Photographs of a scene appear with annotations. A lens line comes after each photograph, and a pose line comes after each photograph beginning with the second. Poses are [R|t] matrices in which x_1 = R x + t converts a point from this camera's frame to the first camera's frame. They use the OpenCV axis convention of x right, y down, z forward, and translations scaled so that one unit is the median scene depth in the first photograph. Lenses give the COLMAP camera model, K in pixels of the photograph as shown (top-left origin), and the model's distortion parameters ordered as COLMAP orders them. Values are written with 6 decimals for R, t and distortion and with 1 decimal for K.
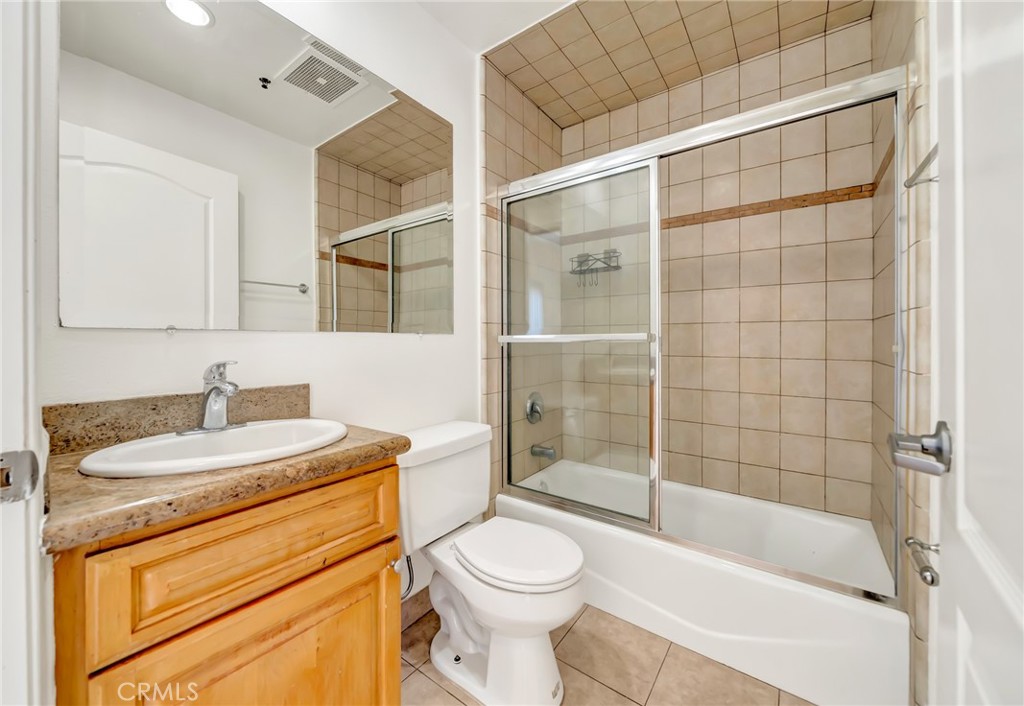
lens RADIAL K [[393.9, 0, 514.0], [0, 393.9, 344.4], [0, 0, 1]] dist [-0.000487, -0.000164]
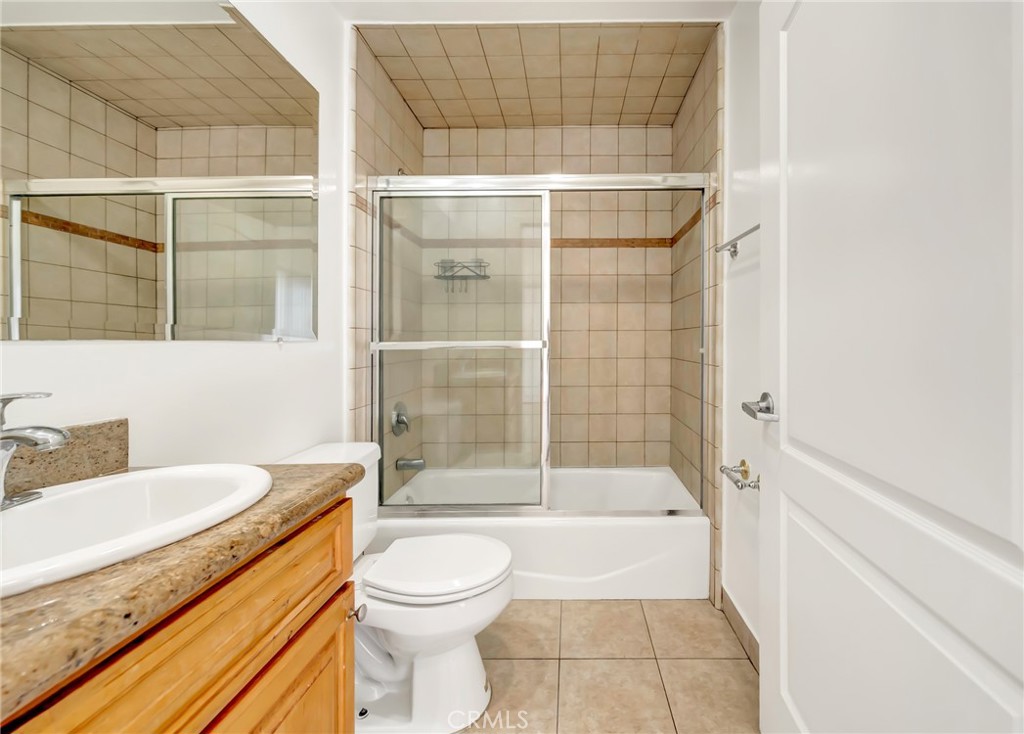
lens RADIAL K [[394.9, 0, 558.9], [0, 394.9, 345.6], [0, 0, 1]] dist [0.001371, -0.000356]
pose [[0.820980, -0.013798, 0.570790, -0.233634], [0.015432, 0.999879, 0.001975, -0.011680], [-0.570748, 0.007187, 0.821094, 0.017881]]
